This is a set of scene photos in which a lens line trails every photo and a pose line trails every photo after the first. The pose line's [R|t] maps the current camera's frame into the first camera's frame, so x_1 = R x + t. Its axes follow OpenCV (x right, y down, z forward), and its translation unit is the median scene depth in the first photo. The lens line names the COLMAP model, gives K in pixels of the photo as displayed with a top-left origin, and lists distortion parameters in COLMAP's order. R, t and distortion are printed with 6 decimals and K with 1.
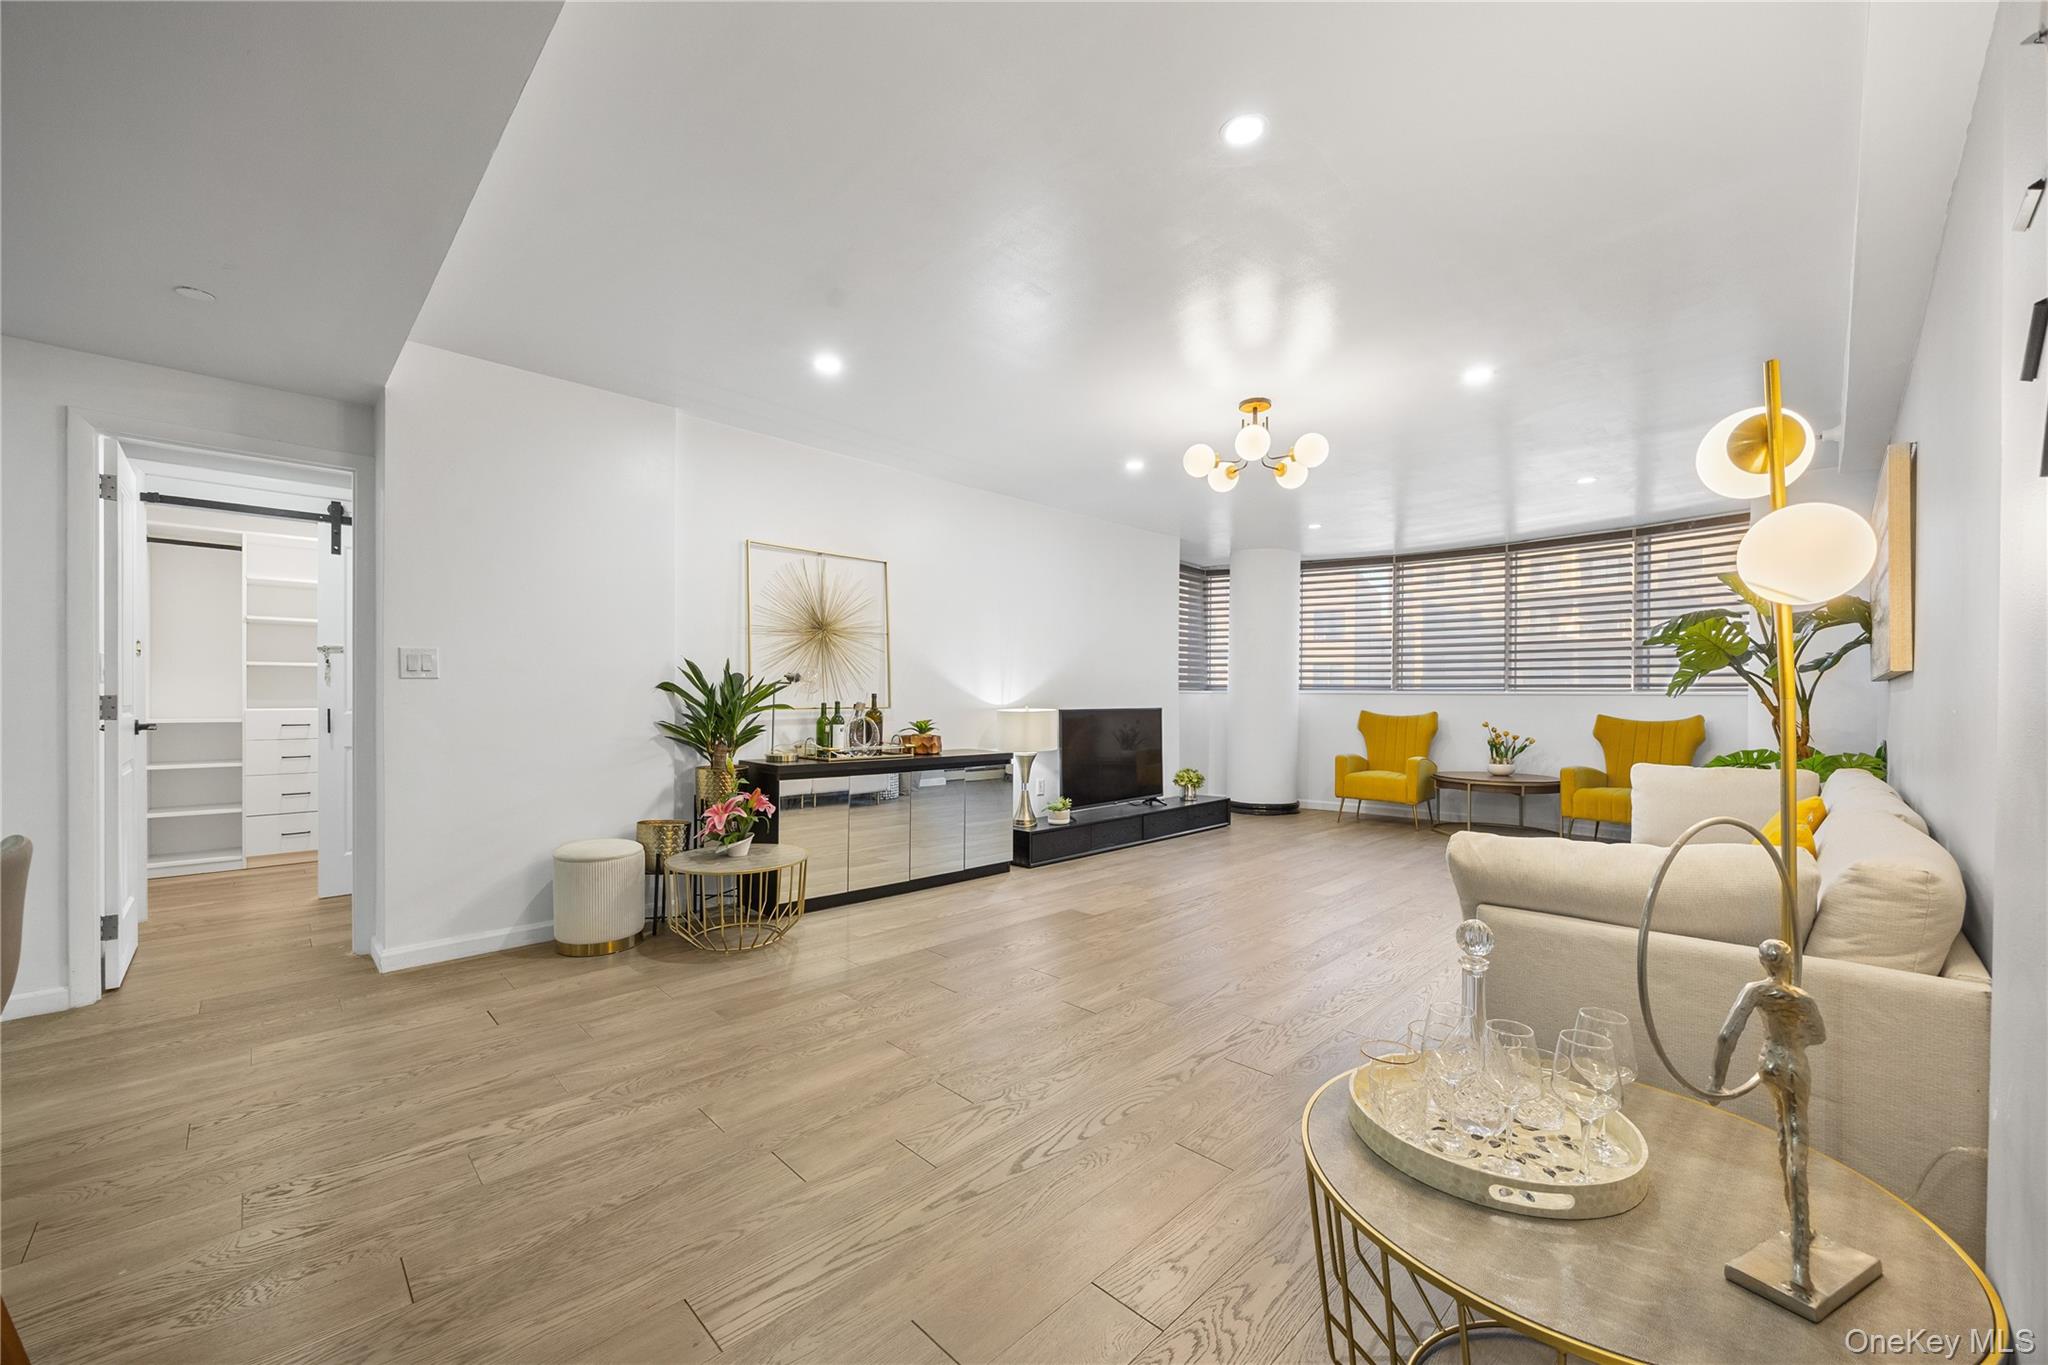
lens RADIAL K [[783.2, 0, 1031.6], [0, 783.2, 703.0], [0, 0, 1]] dist [-0.002226, -0.000327]
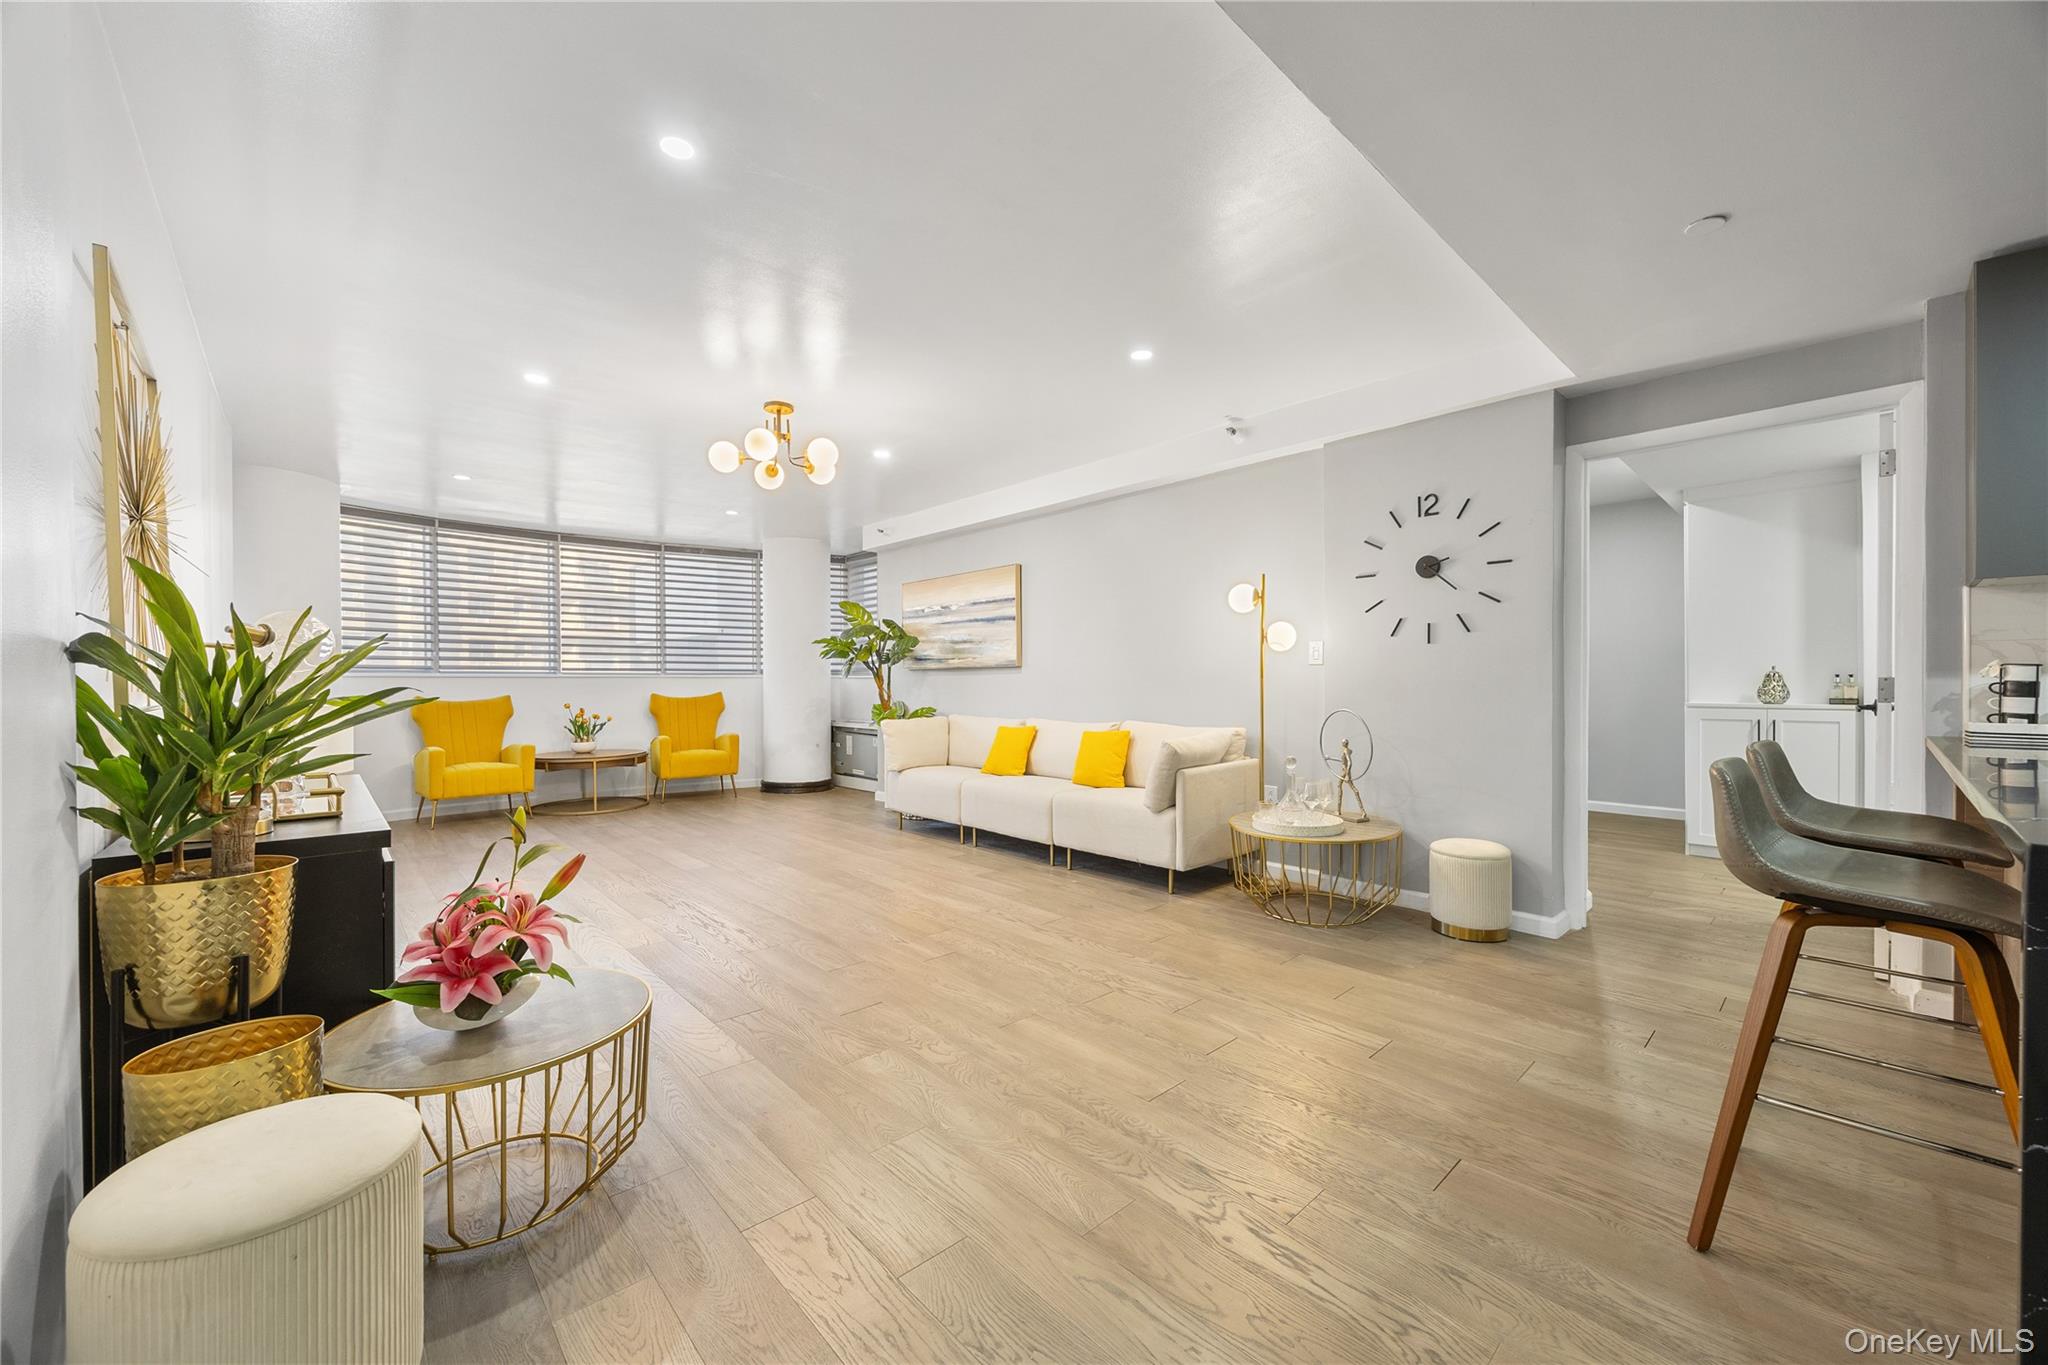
lens RADIAL K [[795.2, 0, 1025.0], [0, 795.2, 687.7], [0, 0, 1]] dist [-0.000476, 0.000000]
pose [[0.033202, -0.011347, 0.999384, -0.766649], [0.010055, 0.999889, 0.011019, -0.002881], [-0.999398, 0.009683, 0.033312, 0.607490]]
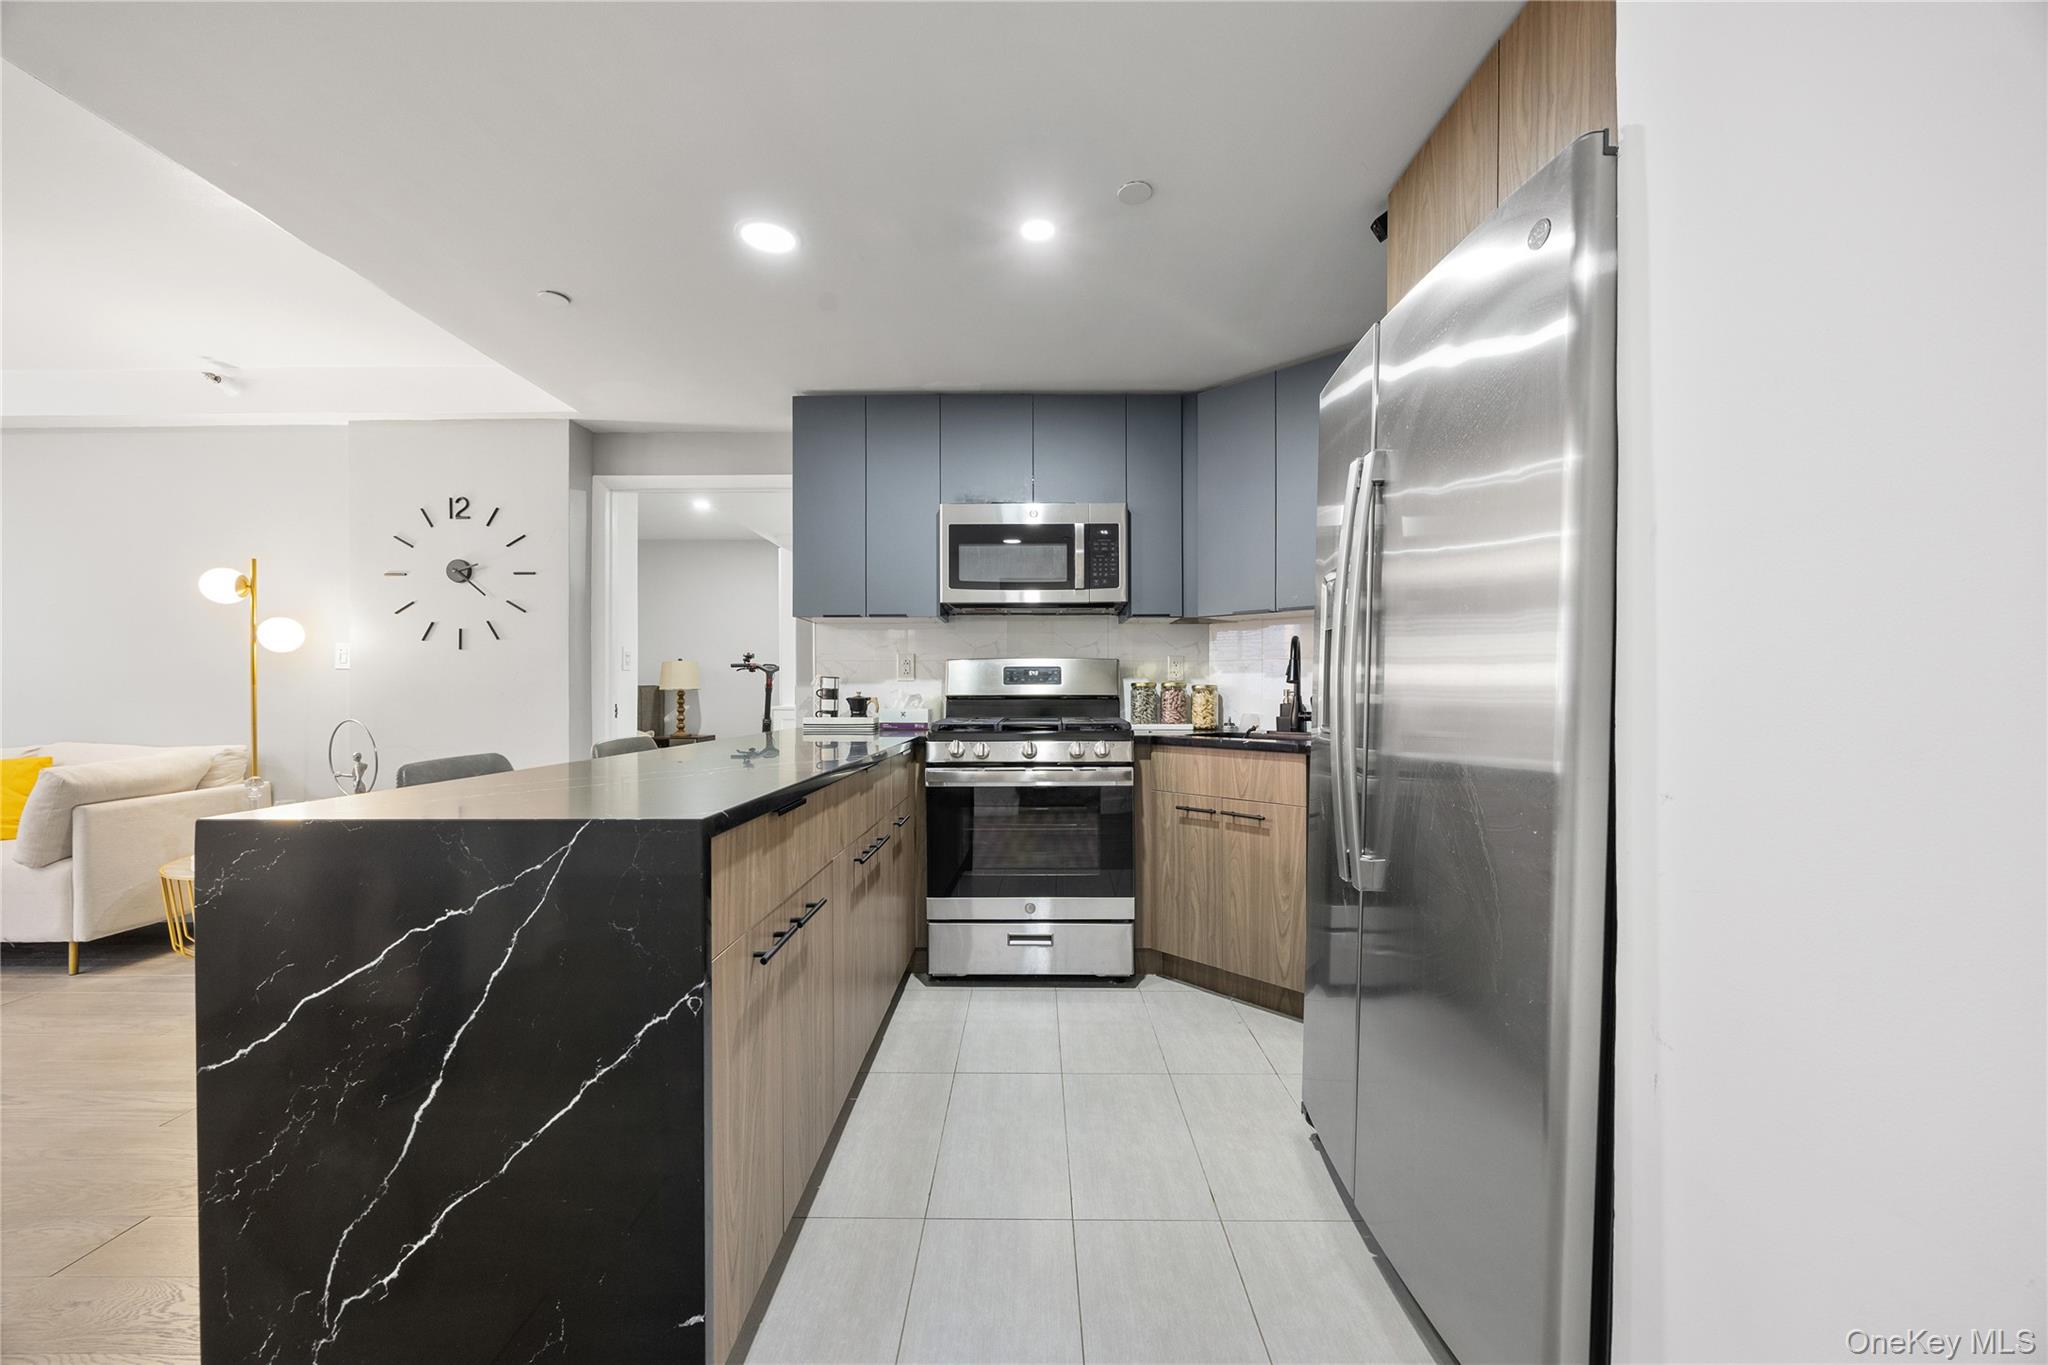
lens RADIAL K [[780.3, 0, 1037.2], [0, 780.3, 688.3], [0, 0, 1]] dist [-0.000869, 0.000025]
pose [[-0.712970, -0.003673, 0.701185, -0.921143], [0.002830, 0.999963, 0.008115, -0.000637], [-0.701189, 0.007770, -0.712933, 0.330379]]
